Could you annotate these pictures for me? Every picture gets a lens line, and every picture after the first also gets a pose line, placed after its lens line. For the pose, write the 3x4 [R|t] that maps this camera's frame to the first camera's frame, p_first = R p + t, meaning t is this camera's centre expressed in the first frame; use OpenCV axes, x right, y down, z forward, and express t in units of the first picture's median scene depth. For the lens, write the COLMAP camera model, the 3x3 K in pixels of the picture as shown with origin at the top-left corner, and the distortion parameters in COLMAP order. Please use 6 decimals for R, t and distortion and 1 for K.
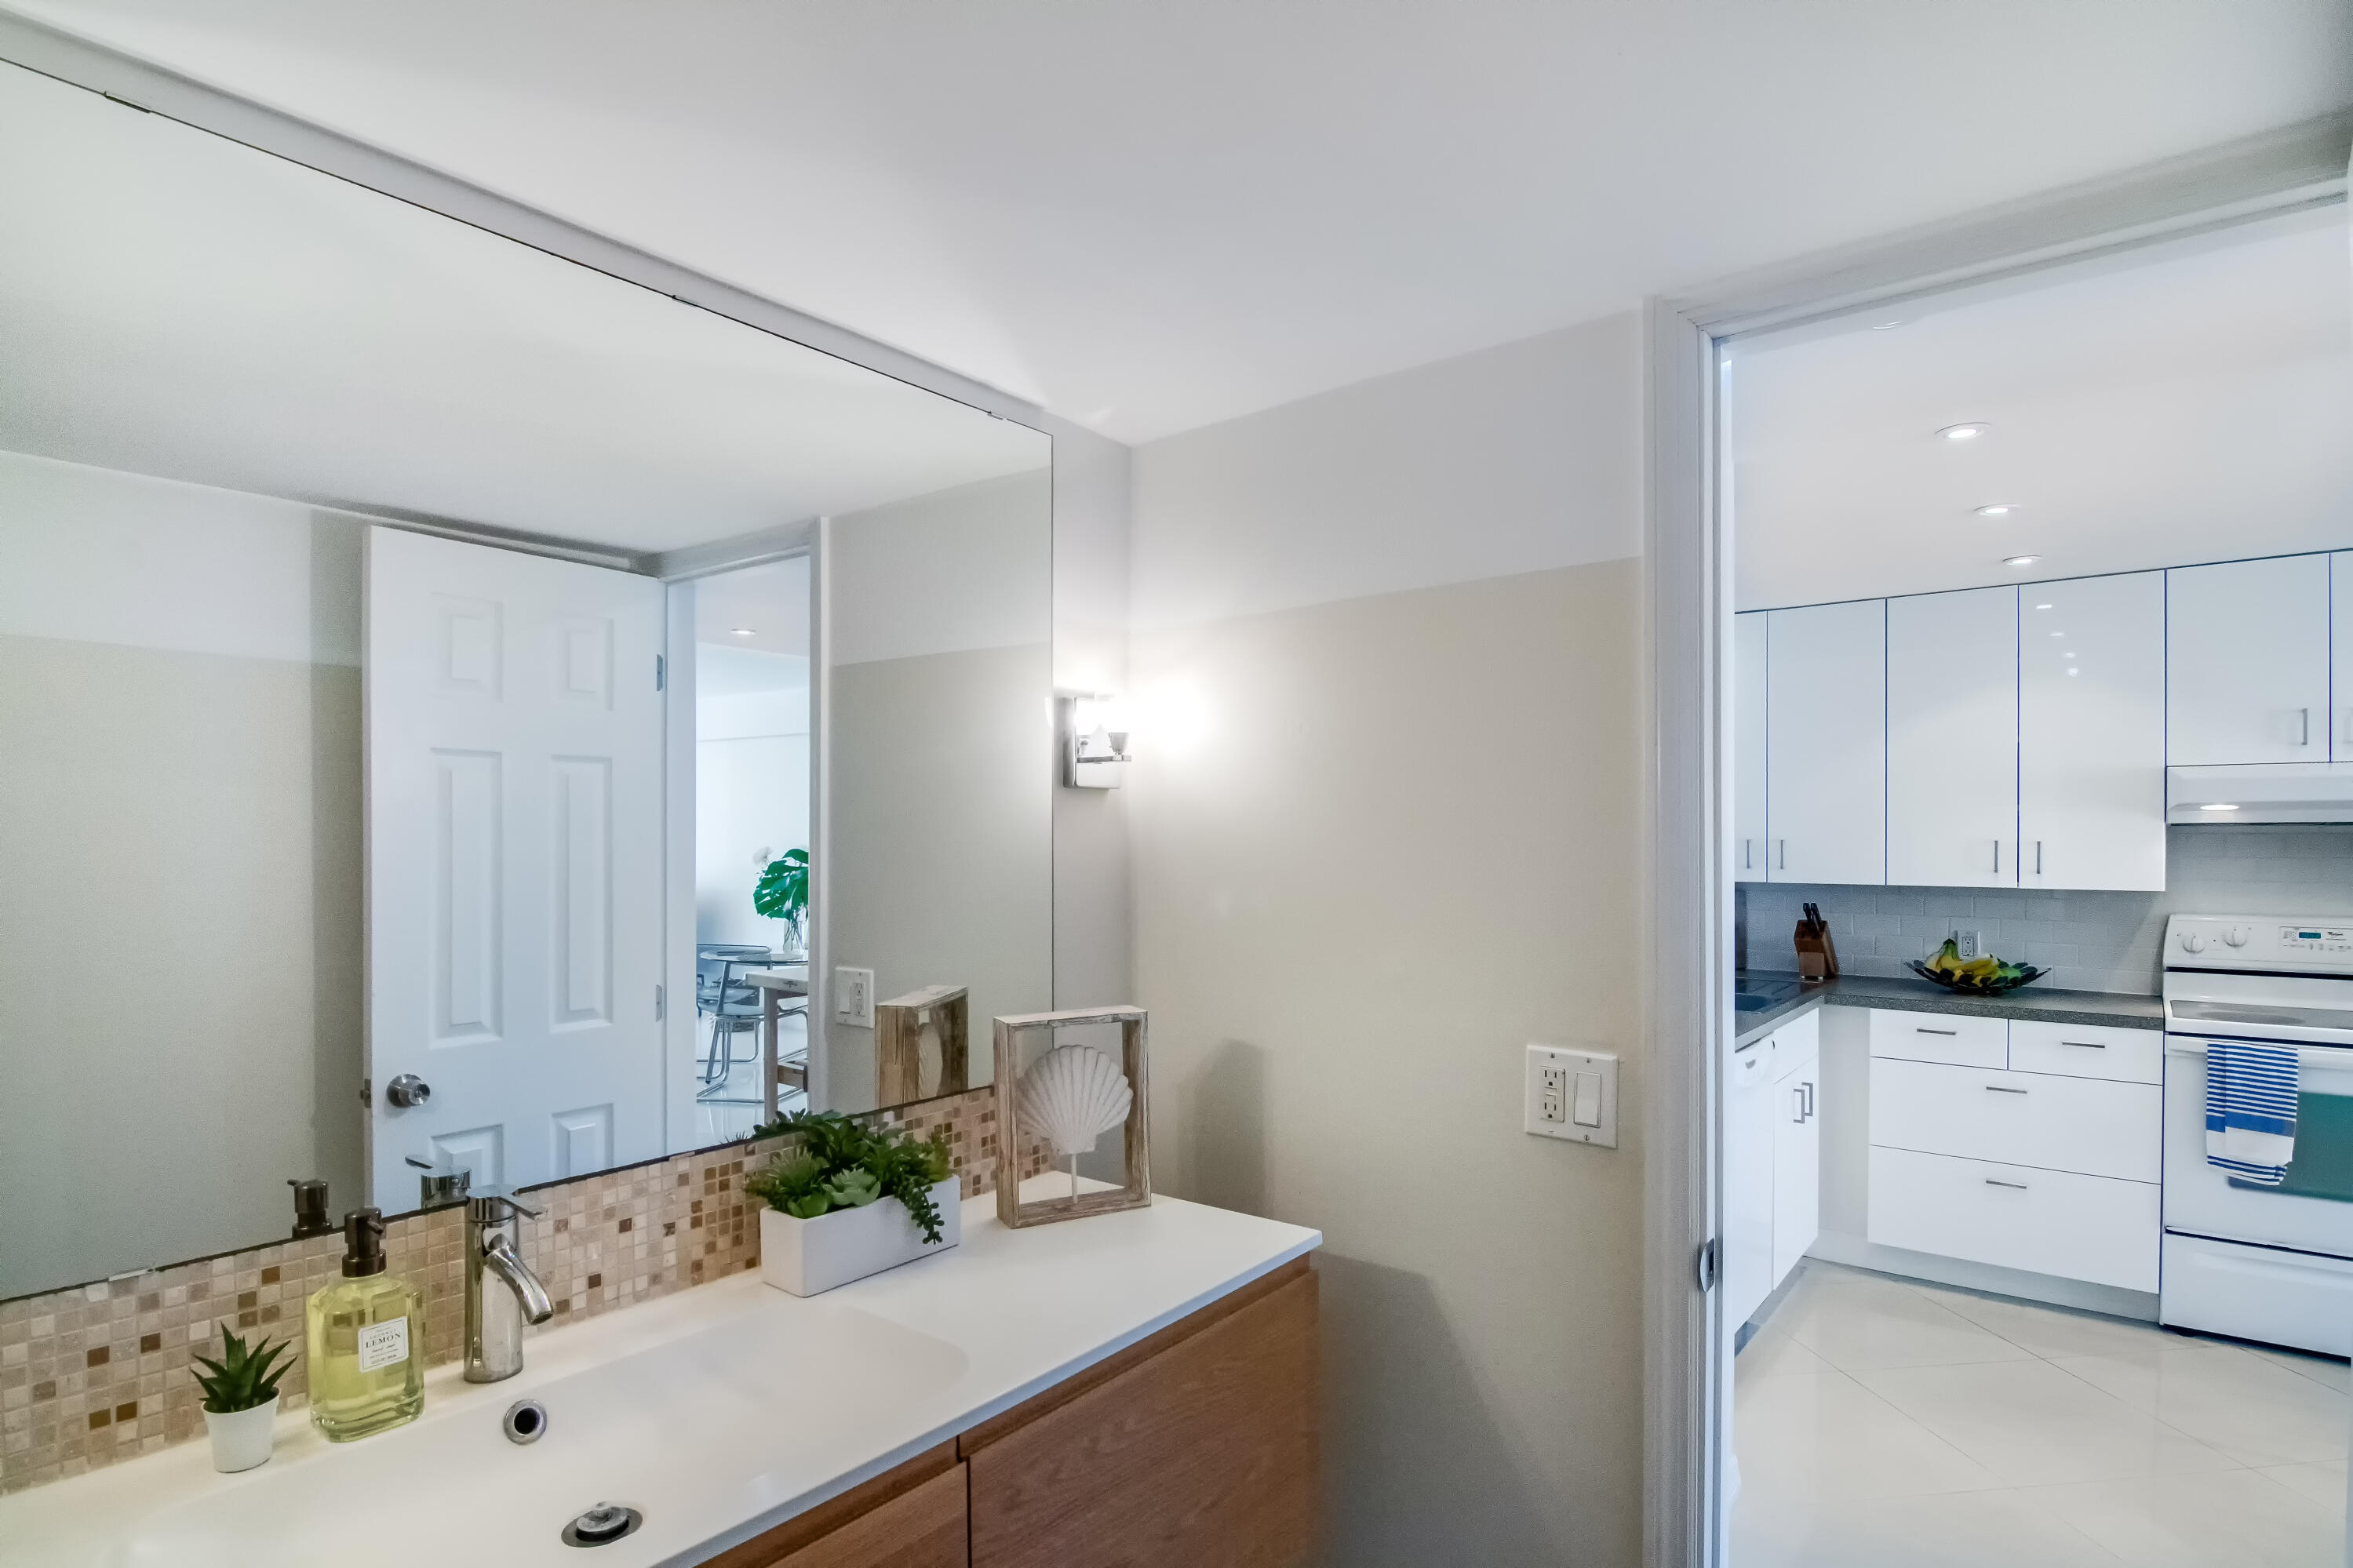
lens RADIAL K [[1196.8, 0, 1168.2], [0, 1196.8, 837.7], [0, 0, 1]] dist [-0.030501, -0.000533]
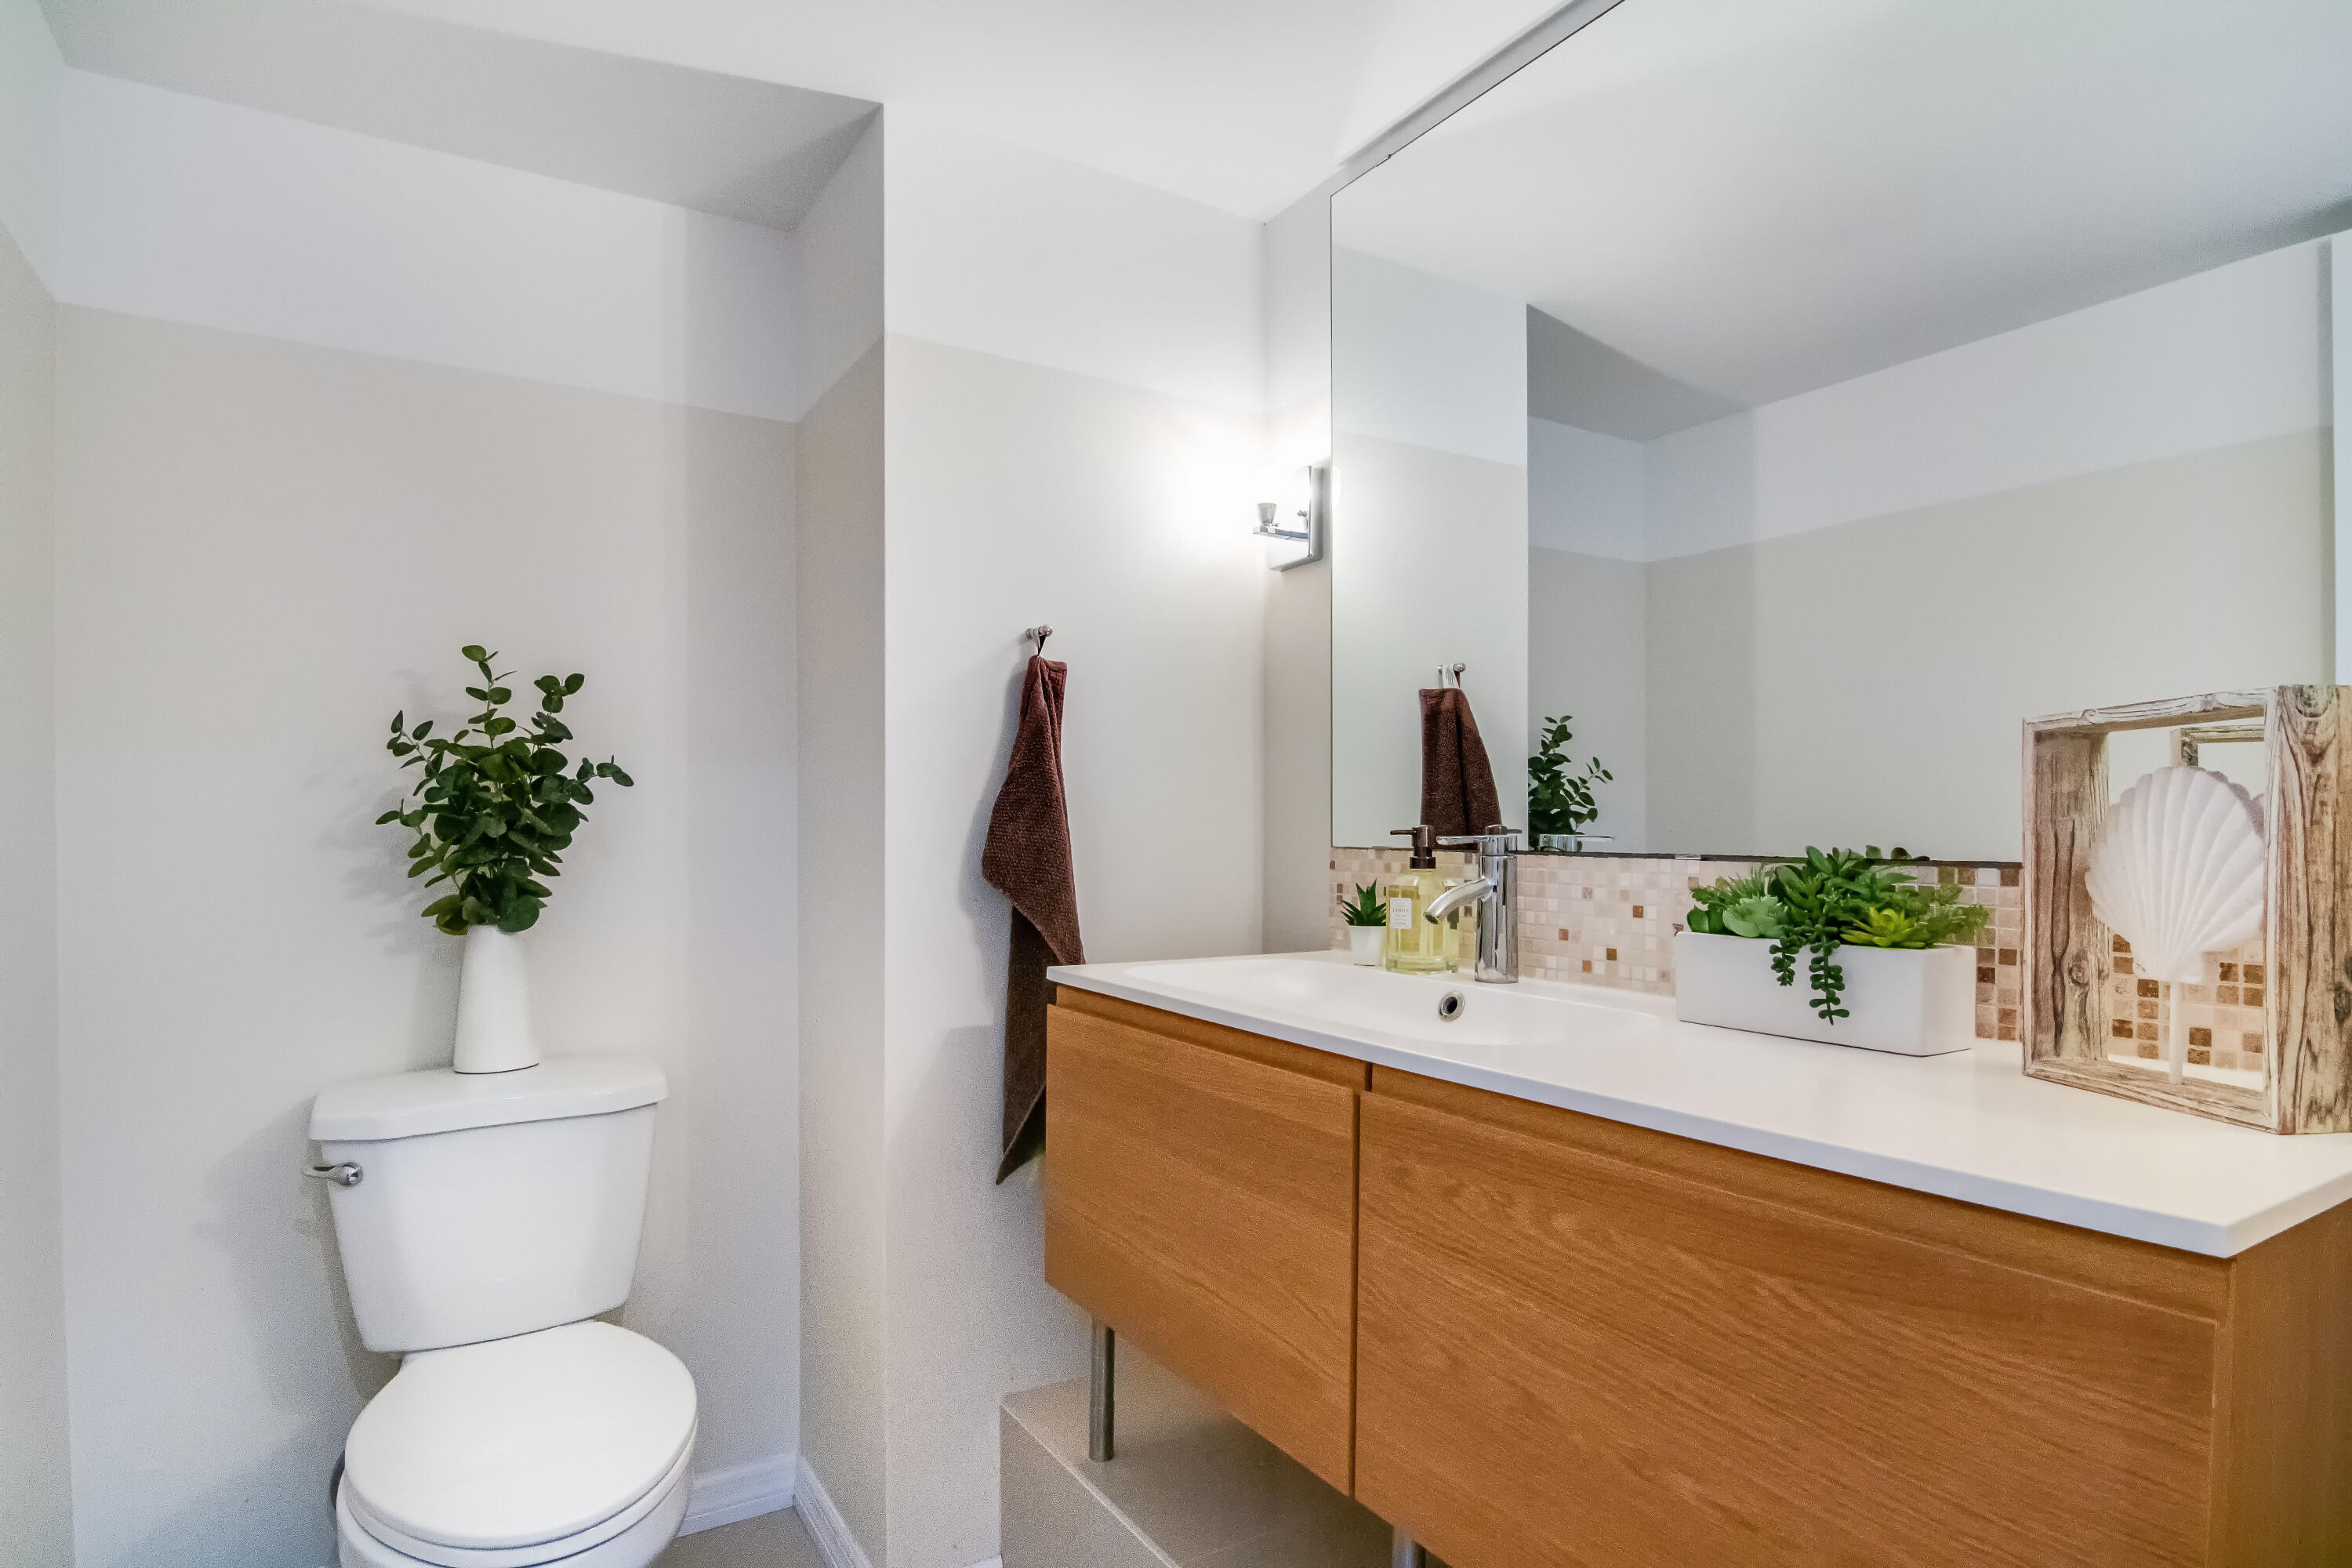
lens RADIAL K [[1212.8, 0, 1147.9], [0, 1212.8, 807.0], [0, 0, 1]] dist [-0.013733, -0.010908]
pose [[-0.339566, -0.001673, -0.940581, 0.717223], [0.003510, 0.999989, -0.003046, 0.252737], [0.940576, -0.004335, -0.339556, 1.016455]]
